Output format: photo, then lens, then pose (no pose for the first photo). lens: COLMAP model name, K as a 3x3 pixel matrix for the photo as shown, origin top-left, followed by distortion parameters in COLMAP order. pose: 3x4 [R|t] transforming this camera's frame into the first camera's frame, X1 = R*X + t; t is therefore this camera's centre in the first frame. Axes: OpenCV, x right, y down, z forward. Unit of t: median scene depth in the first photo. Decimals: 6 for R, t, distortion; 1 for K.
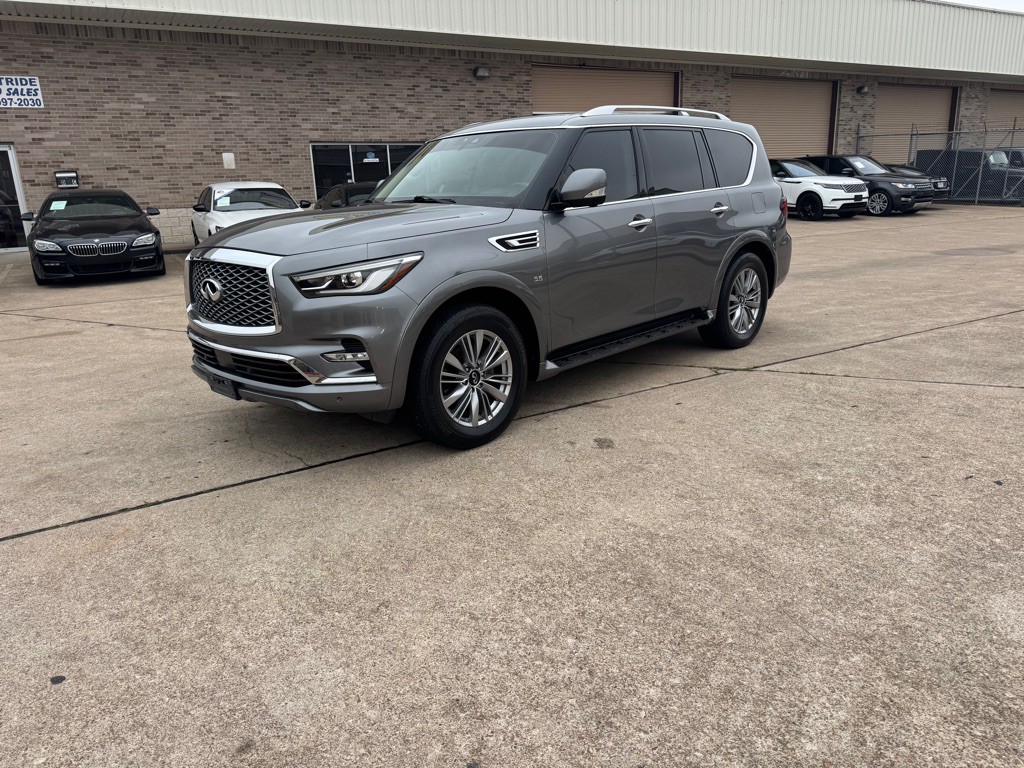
lens RADIAL K [[717.2, 0, 512.8], [0, 717.2, 386.3], [0, 0, 1]] dist [0.032271, -0.040599]
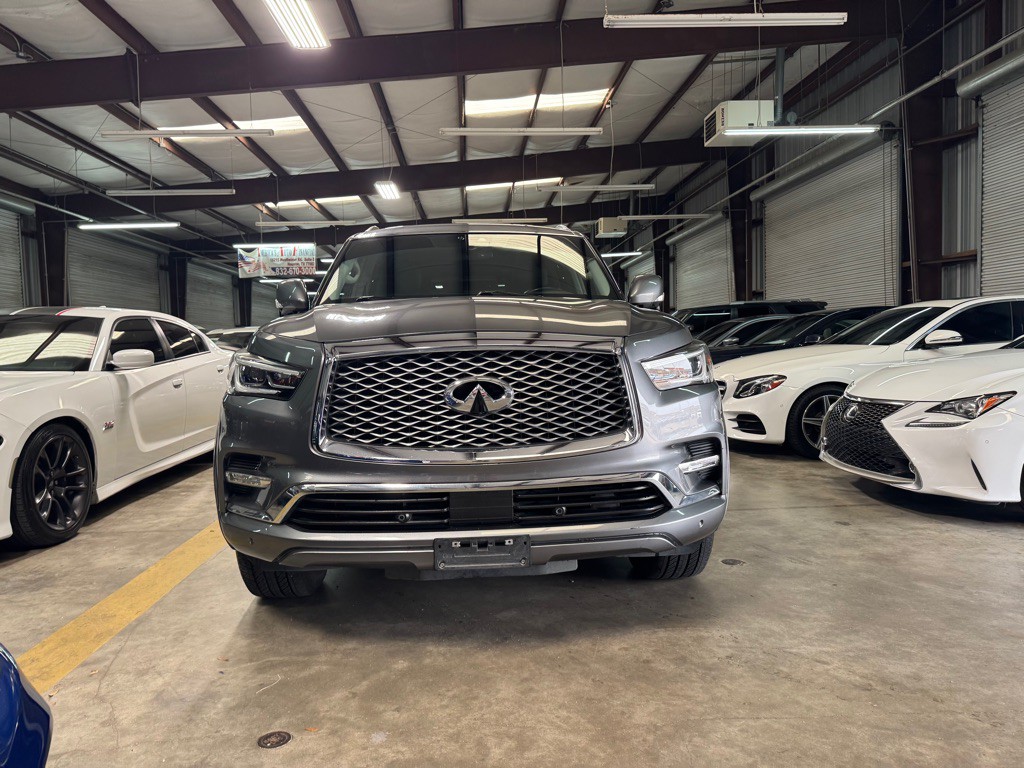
lens RADIAL K [[723.0, 0, 512.0], [0, 723.0, 384.0], [0, 0, 1]] dist [0.060104, -0.088186]
pose [[0.677092, -0.018596, 0.735664, -0.622764], [0.193802, 0.968897, -0.153881, -0.029374], [-0.709921, 0.246765, 0.659636, 0.405628]]
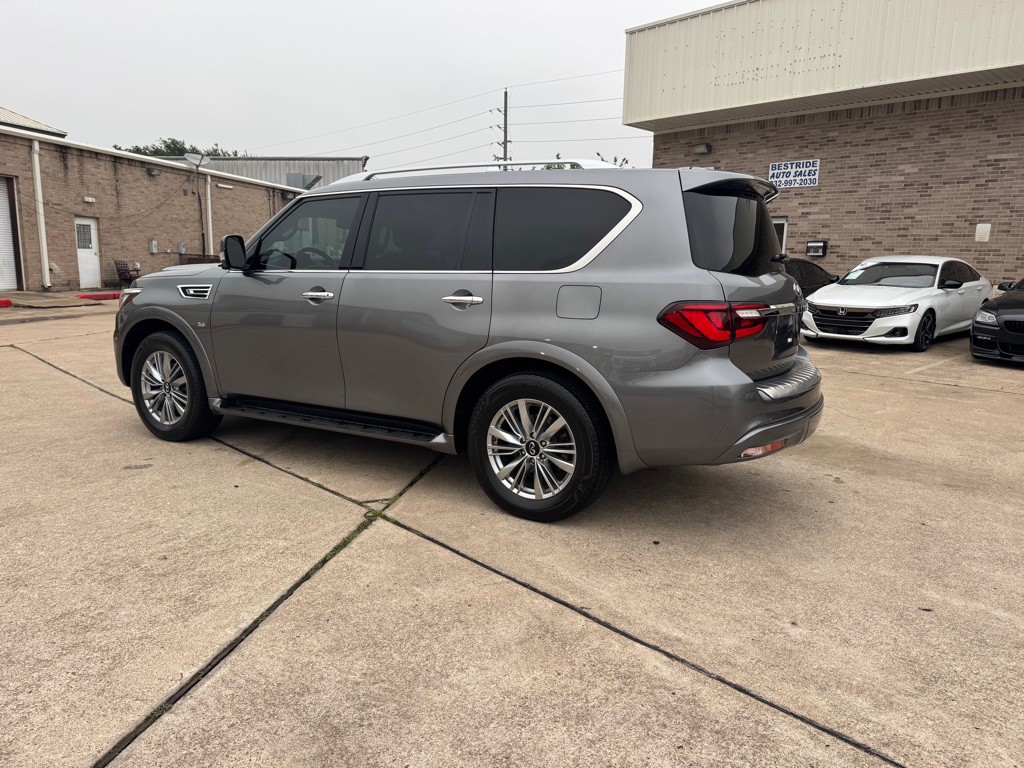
lens RADIAL K [[719.0, 0, 524.9], [0, 719.0, 387.3], [0, 0, 1]] dist [0.040442, -0.053545]
pose [[0.250193, 0.205790, -0.946073, 1.031701], [-0.293027, 0.947417, 0.128590, -0.283723], [0.922789, 0.245052, 0.297339, 0.908893]]
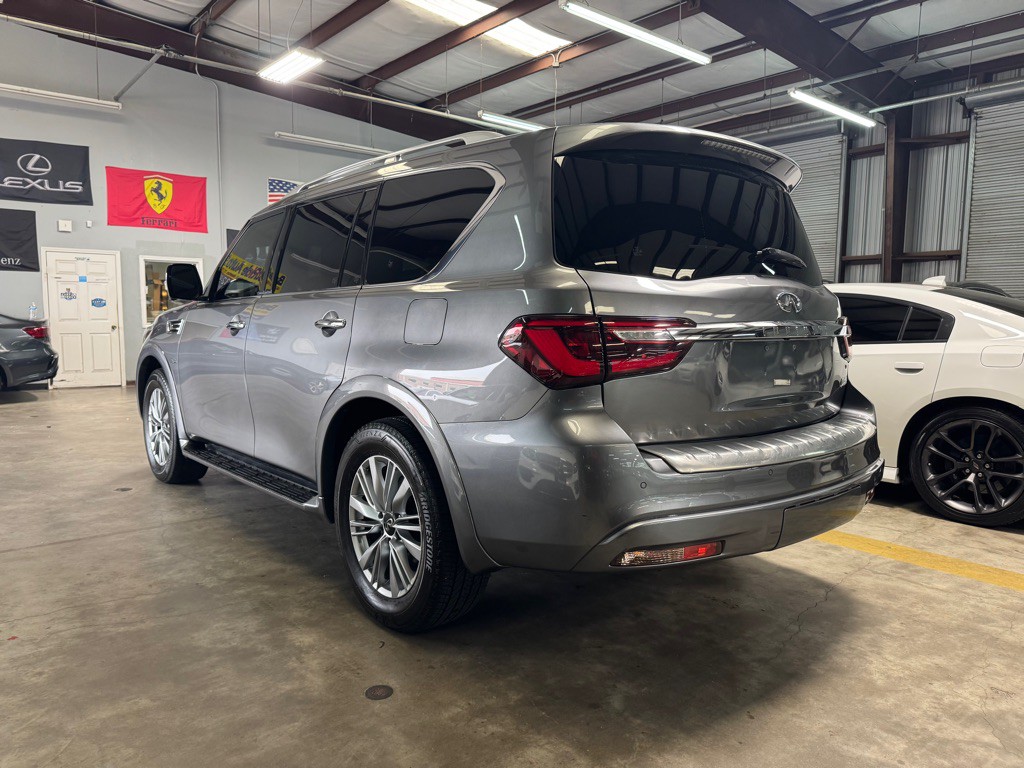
lens RADIAL K [[723.0, 0, 512.0], [0, 723.0, 384.0], [0, 0, 1]] dist [0.060104, -0.088186]
pose [[-0.099944, 0.128863, -0.986613, 0.864863], [-0.272723, 0.950055, 0.151715, -0.337615], [0.956887, 0.284235, -0.059808, 1.236368]]
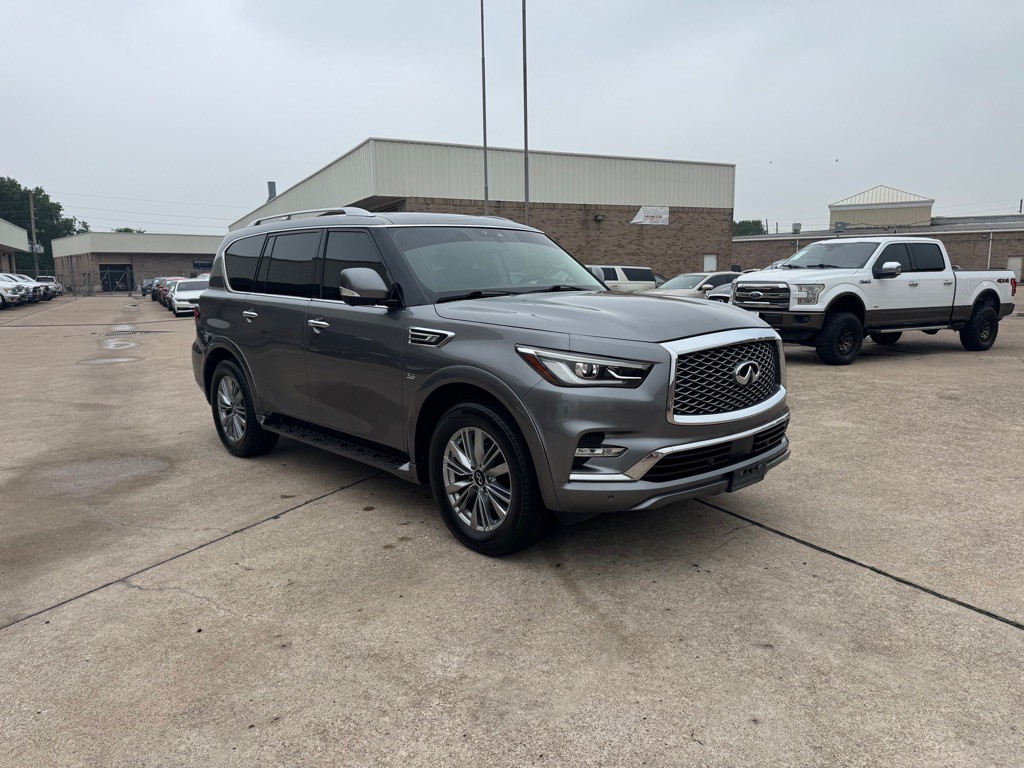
lens RADIAL K [[723.0, 0, 512.0], [0, 723.0, 384.0], [0, 0, 1]] dist [0.060104, -0.088186]
pose [[0.040741, -0.113585, 0.992693, -0.990546], [0.280478, 0.954870, 0.097746, -0.215377], [-0.958995, 0.274446, 0.070760, 0.888925]]
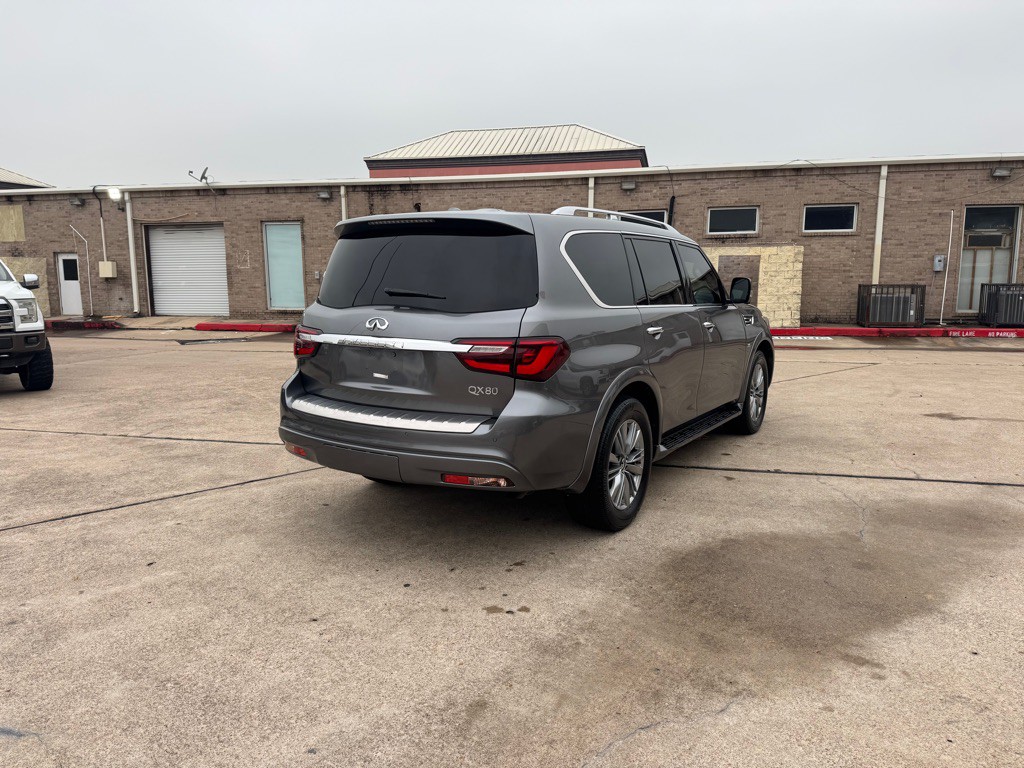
lens RADIAL K [[723.0, 0, 512.0], [0, 723.0, 384.0], [0, 0, 1]] dist [0.060104, -0.088186]
pose [[-0.978219, 0.067812, -0.196186, 0.385063], [-0.019010, 0.911894, 0.409984, -0.612553], [0.206703, 0.404784, -0.890743, 2.068541]]
